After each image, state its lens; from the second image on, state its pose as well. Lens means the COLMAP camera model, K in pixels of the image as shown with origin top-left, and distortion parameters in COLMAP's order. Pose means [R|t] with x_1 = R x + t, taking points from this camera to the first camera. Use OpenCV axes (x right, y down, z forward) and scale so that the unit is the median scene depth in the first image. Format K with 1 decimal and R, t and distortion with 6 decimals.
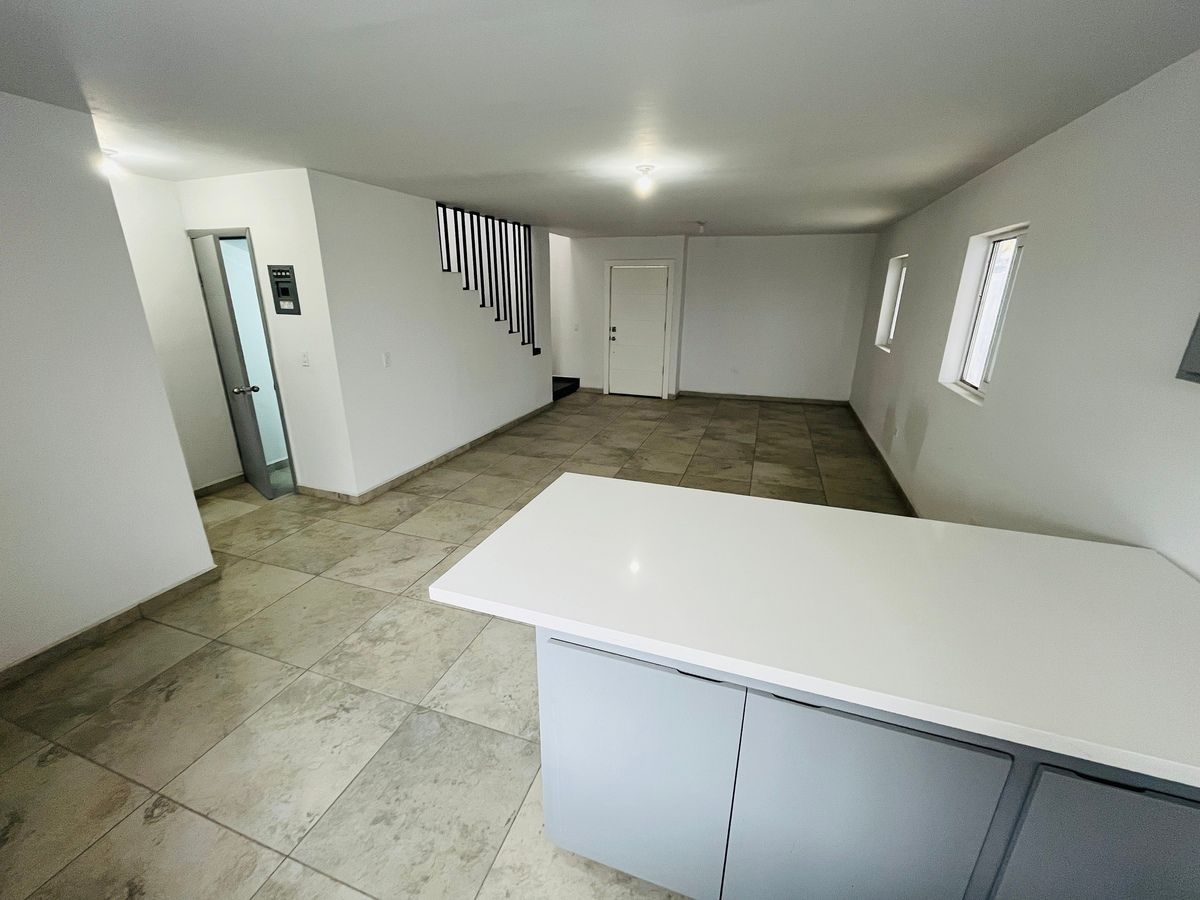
lens RADIAL K [[487.3, 0, 600.5], [0, 487.3, 446.5], [0, 0, 1]] dist [-0.006285, 0.000691]
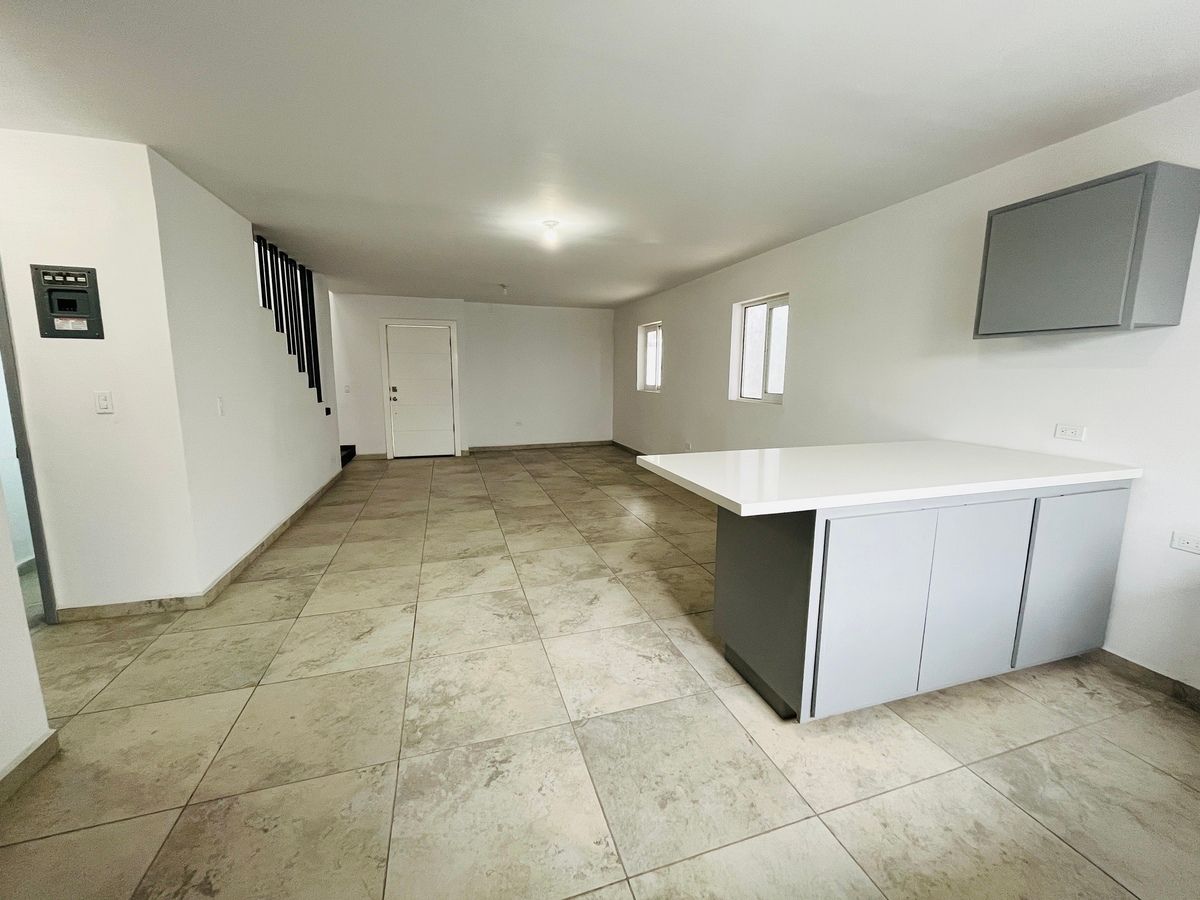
lens RADIAL K [[487.3, 0, 600.0], [0, 487.3, 447.7], [0, 0, 1]] dist [-0.006285, 0.000691]
pose [[0.805079, -0.093519, 0.585749, -0.419585], [0.183864, 0.978200, -0.096534, 0.066559], [-0.563952, 0.185416, 0.804723, 0.074548]]
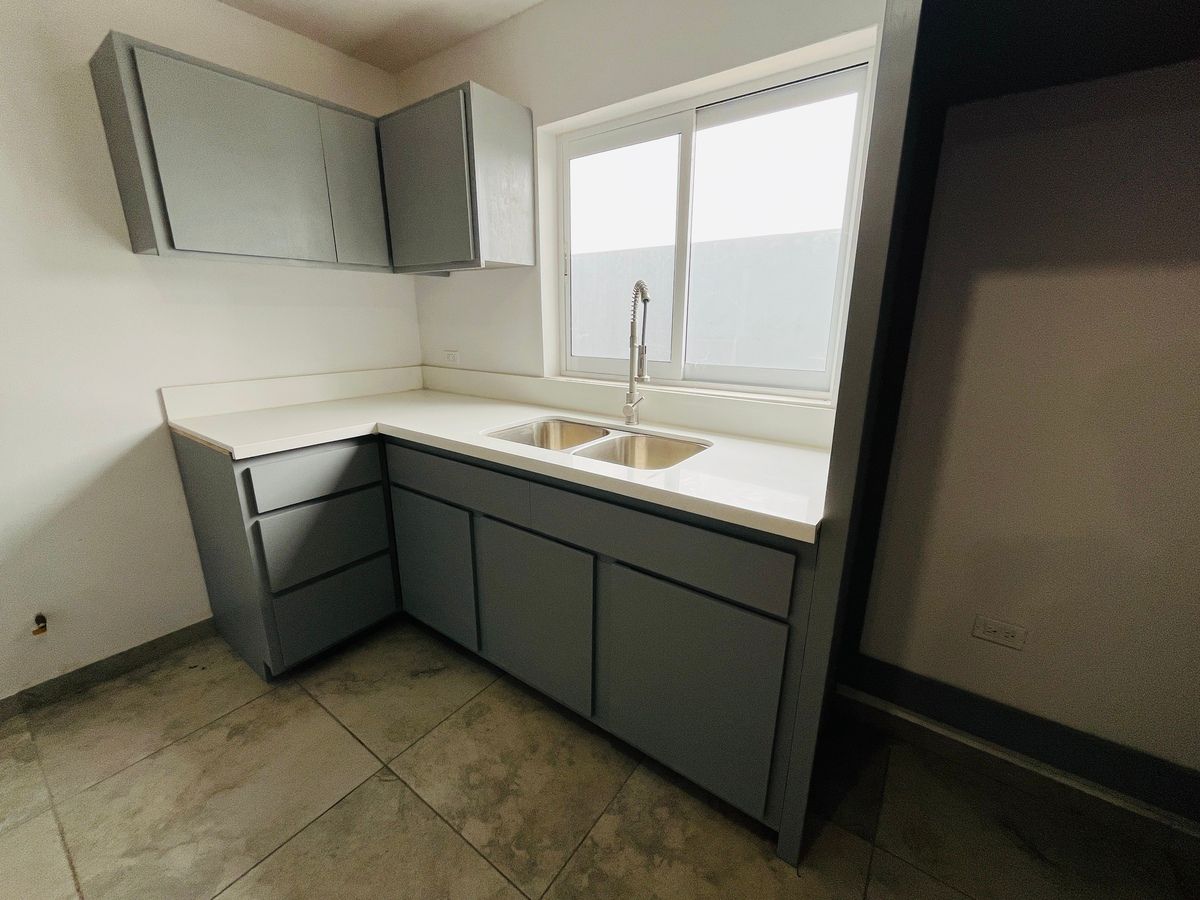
lens RADIAL K [[487.3, 0, 600.2], [0, 487.3, 446.3], [0, 0, 1]] dist [-0.006285, 0.000691]
pose [[-0.956555, -0.083881, 0.279226, -0.238196], [0.082721, 0.840280, 0.535804, 0.010115], [-0.279572, 0.535624, -0.796835, 0.261355]]
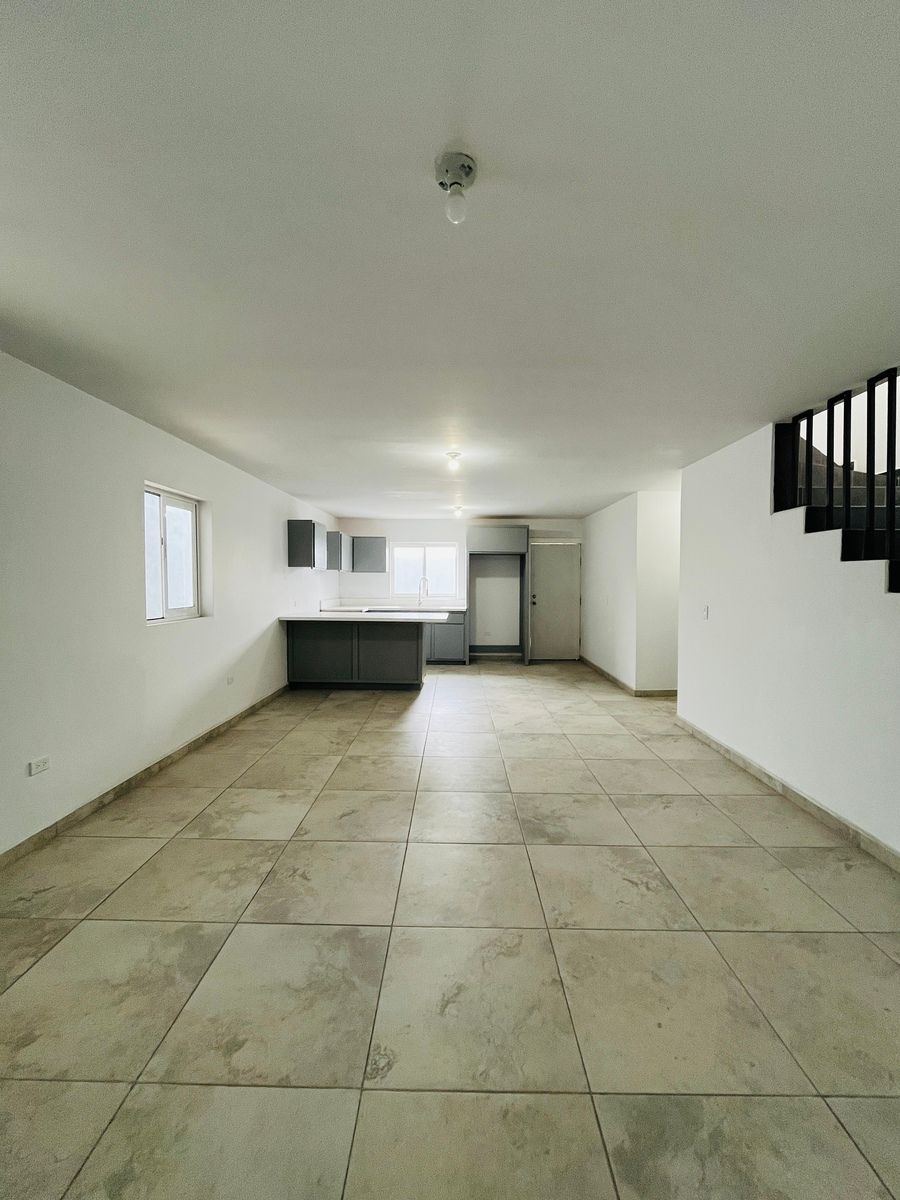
lens RADIAL K [[487.3, 0, 454.9], [0, 487.3, 595.4], [0, 0, 1]] dist [-0.006285, 0.000691]
pose [[-0.946822, -0.000682, -0.321758, 0.391603], [-0.109497, 0.940995, 0.320216, -0.488134], [0.302554, 0.338419, -0.891030, 1.766376]]
